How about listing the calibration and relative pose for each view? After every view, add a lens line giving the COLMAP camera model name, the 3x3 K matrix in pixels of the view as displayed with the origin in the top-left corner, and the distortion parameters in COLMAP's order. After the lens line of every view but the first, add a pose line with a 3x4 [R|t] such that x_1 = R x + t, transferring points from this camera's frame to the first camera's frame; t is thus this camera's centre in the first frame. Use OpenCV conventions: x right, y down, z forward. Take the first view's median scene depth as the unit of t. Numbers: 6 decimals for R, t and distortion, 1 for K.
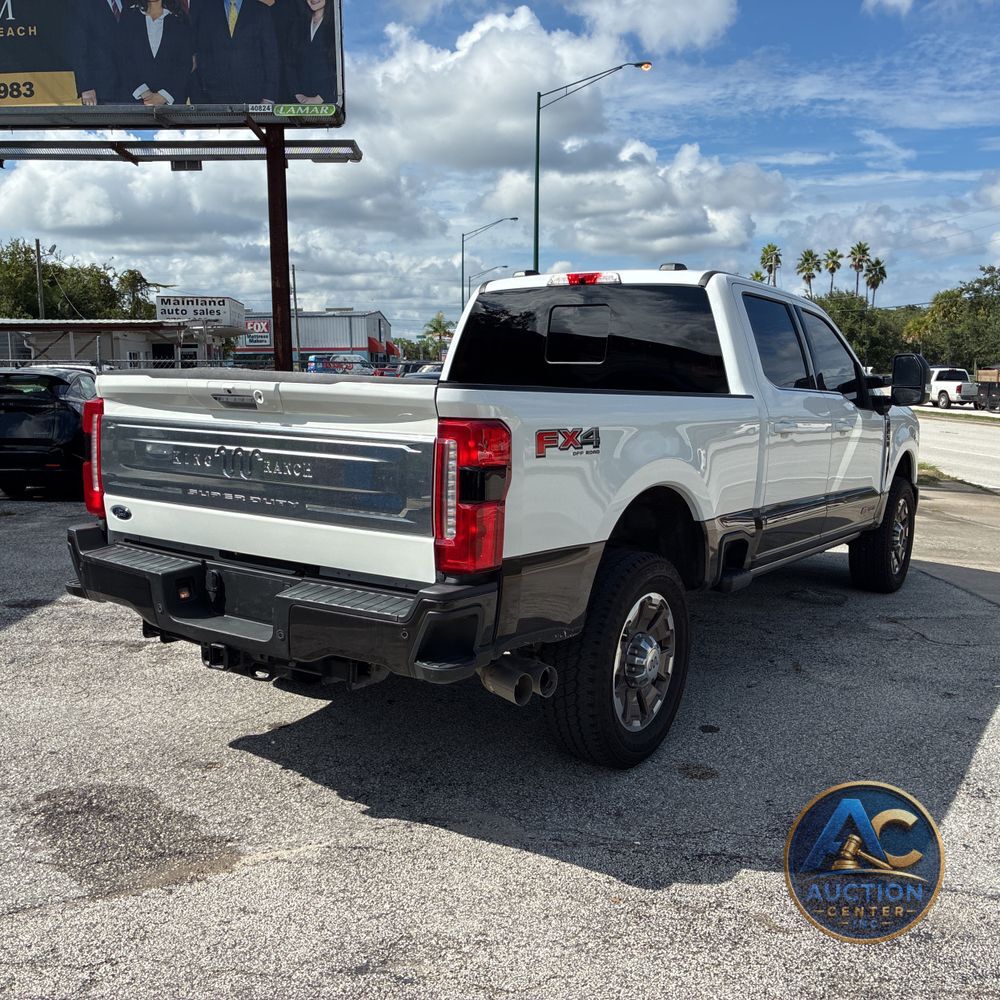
lens RADIAL K [[1022.1, 0, 492.6], [0, 1022.1, 498.6], [0, 0, 1]] dist [0.021081, -0.010951]
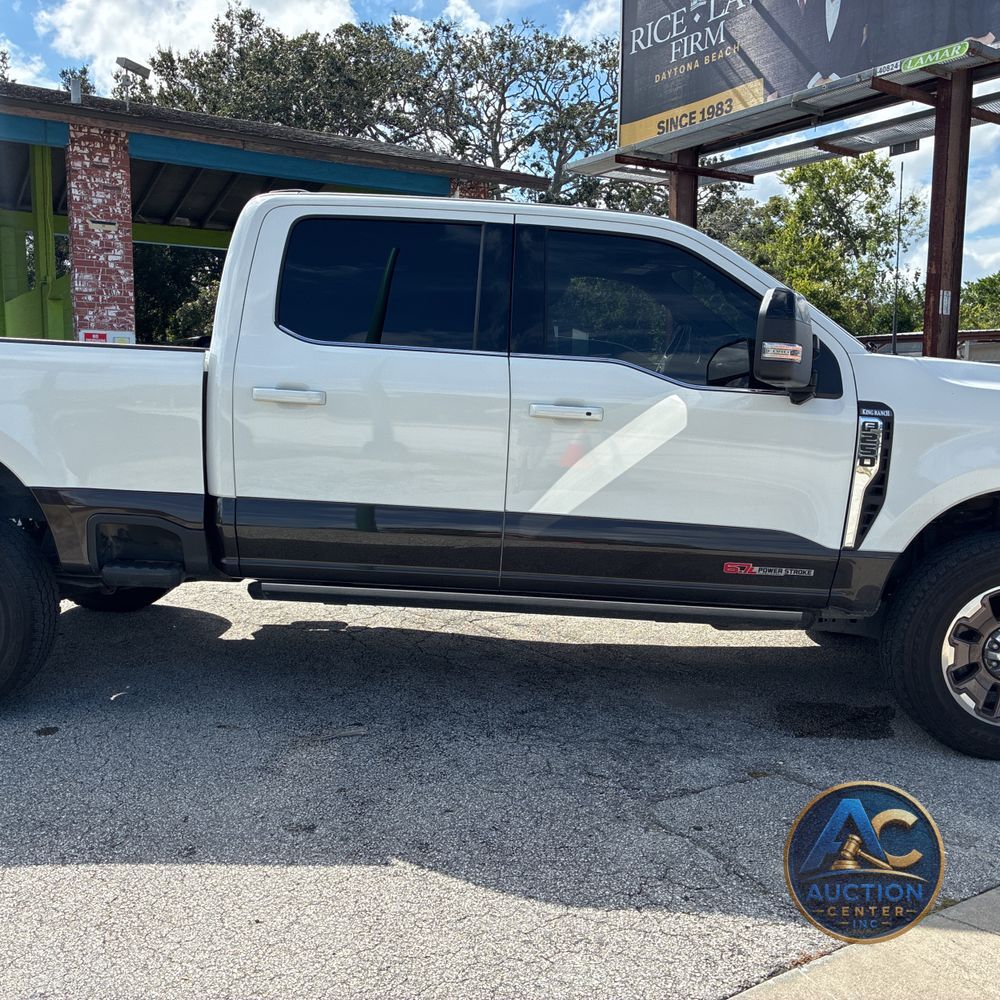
lens RADIAL K [[1015.5, 0, 502.2], [0, 1015.5, 507.8], [0, 0, 1]] dist [0.043135, -0.054286]
pose [[0.532445, 0.109982, -0.839289, 0.342490], [-0.119699, 0.991342, 0.053970, -0.016302], [0.837959, 0.071726, 0.541000, 0.258487]]
